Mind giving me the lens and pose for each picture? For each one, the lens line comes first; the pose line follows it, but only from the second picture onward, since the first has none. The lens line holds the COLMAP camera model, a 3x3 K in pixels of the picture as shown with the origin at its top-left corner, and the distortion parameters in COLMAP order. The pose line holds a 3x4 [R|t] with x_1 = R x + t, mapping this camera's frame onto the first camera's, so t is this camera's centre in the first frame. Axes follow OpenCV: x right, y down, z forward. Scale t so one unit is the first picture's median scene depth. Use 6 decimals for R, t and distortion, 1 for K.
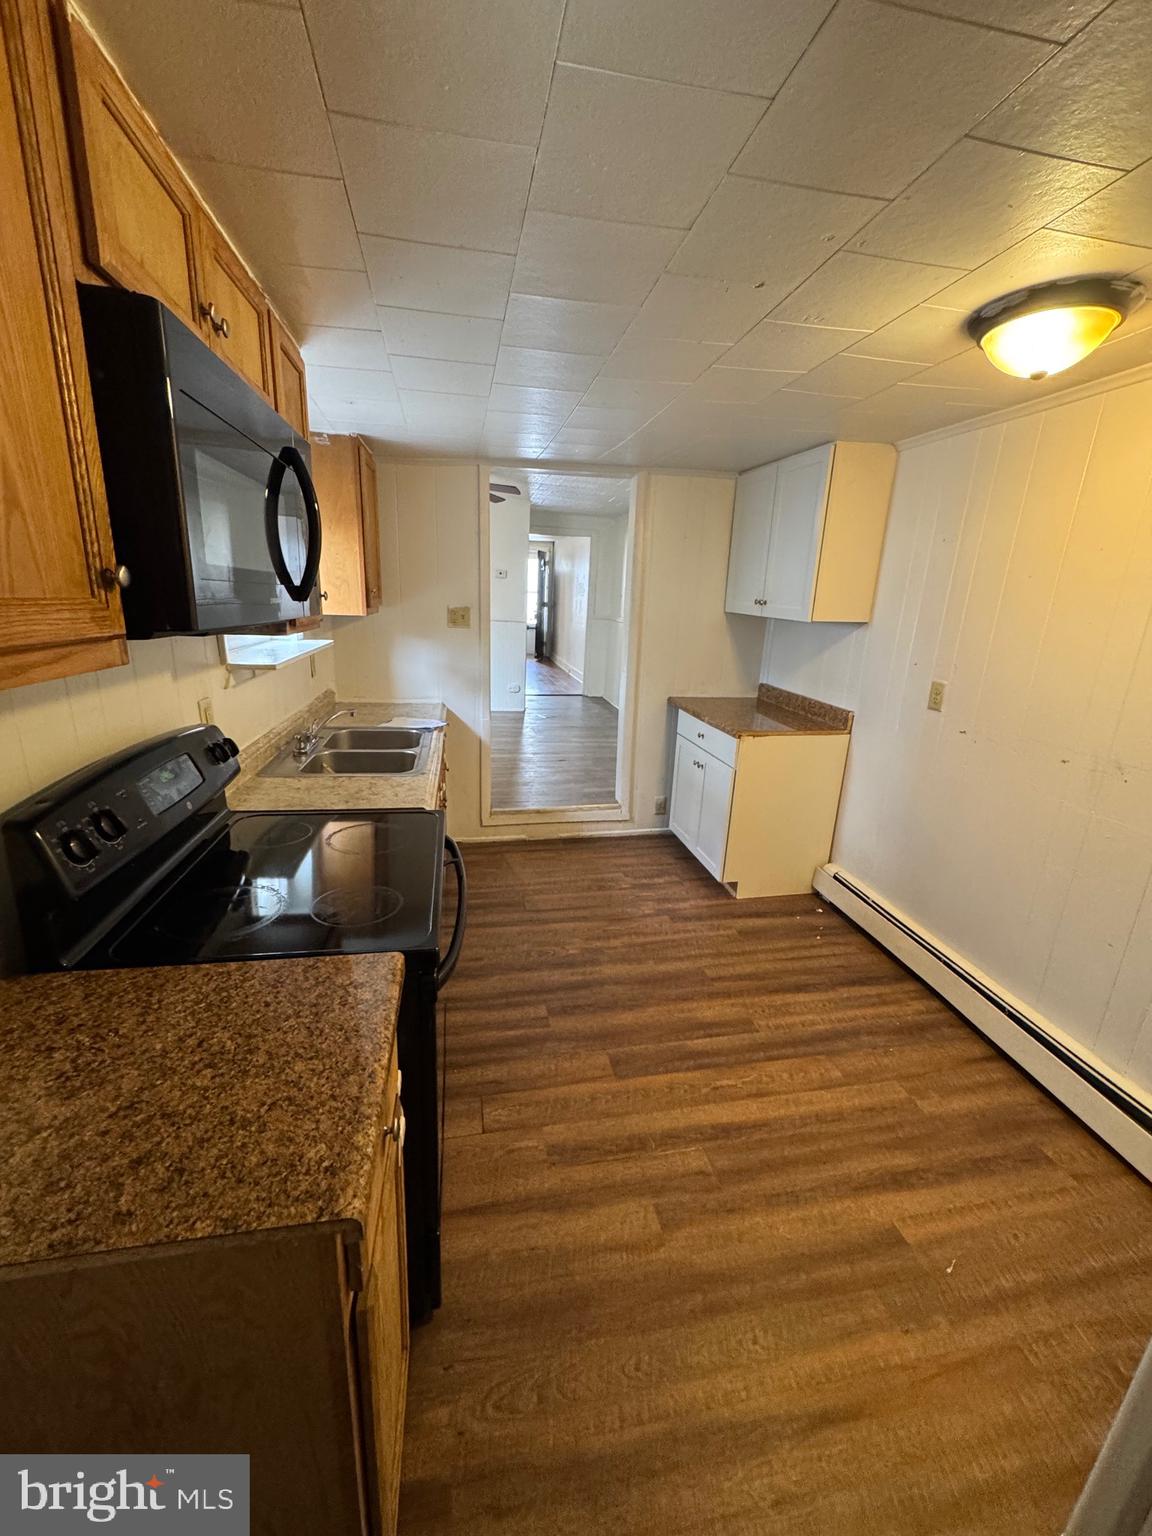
lens RADIAL K [[611.5, 0, 571.9], [0, 611.5, 766.0], [0, 0, 1]] dist [0.000268, 0.000390]
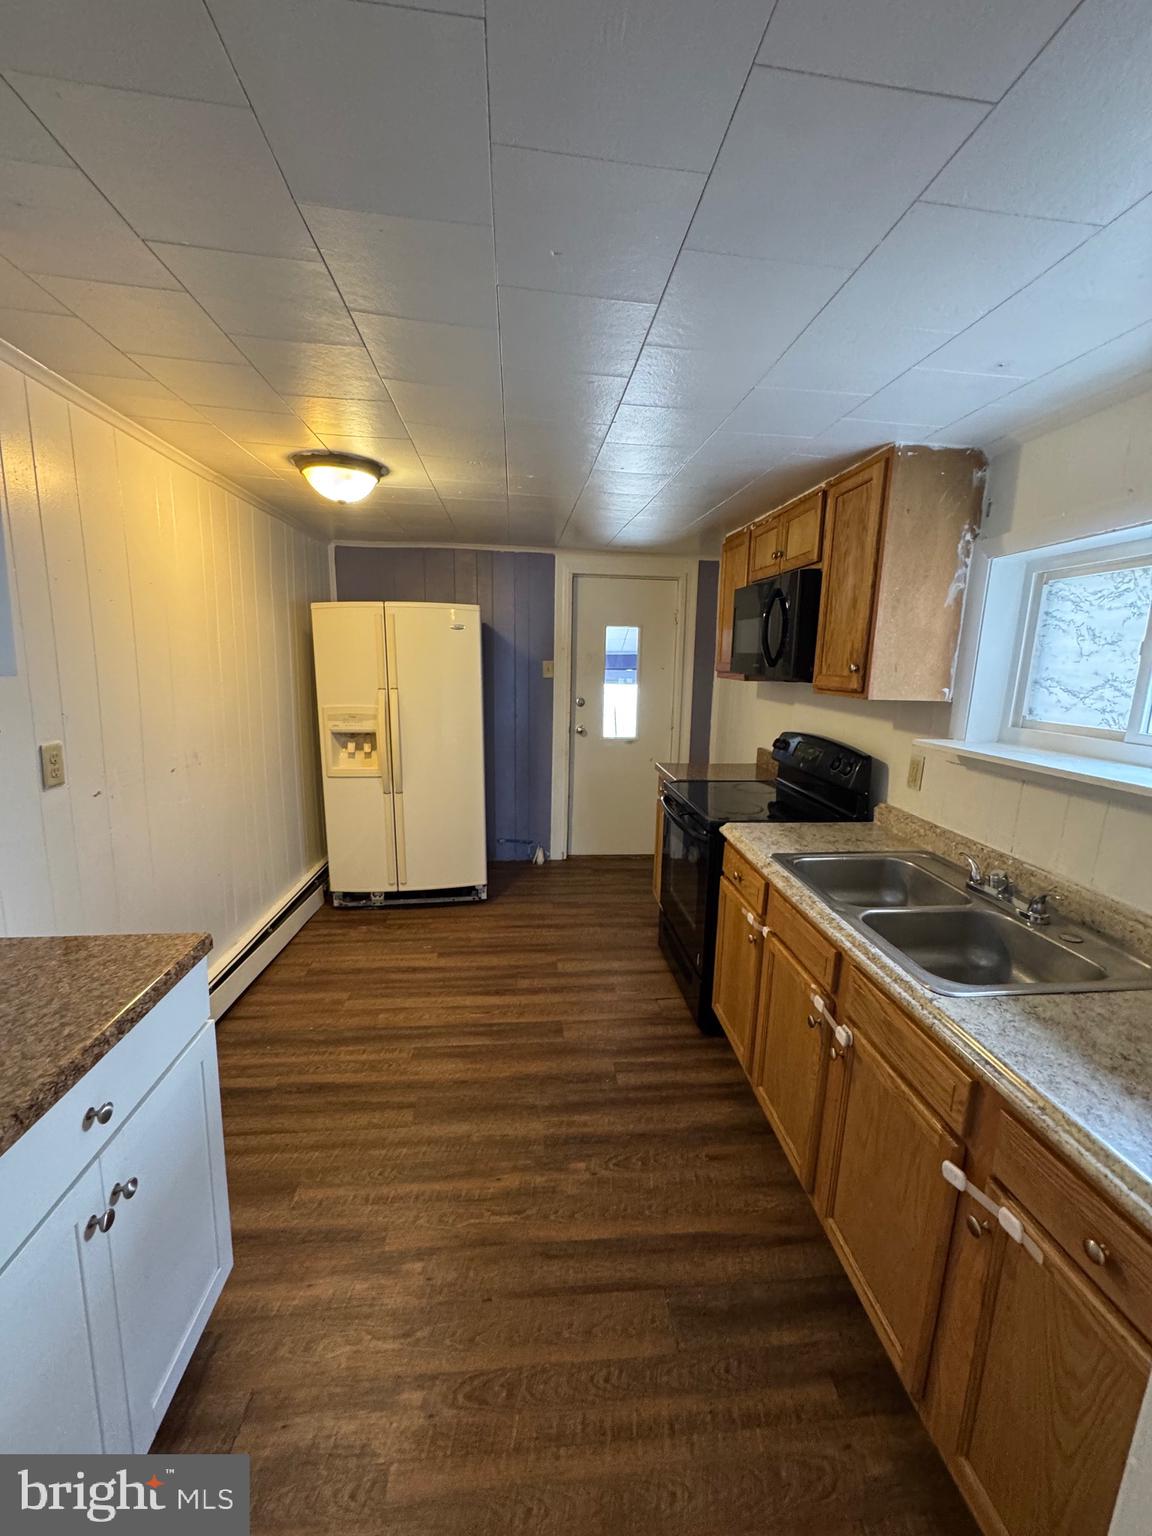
lens RADIAL K [[611.5, 0, 580.3], [0, 611.5, 767.8], [0, 0, 1]] dist [0.000268, 0.000390]
pose [[-0.994207, -0.079401, 0.072442, -0.015506], [-0.039826, 0.898163, 0.437855, -0.462854], [-0.099831, 0.432433, -0.896123, 1.680070]]
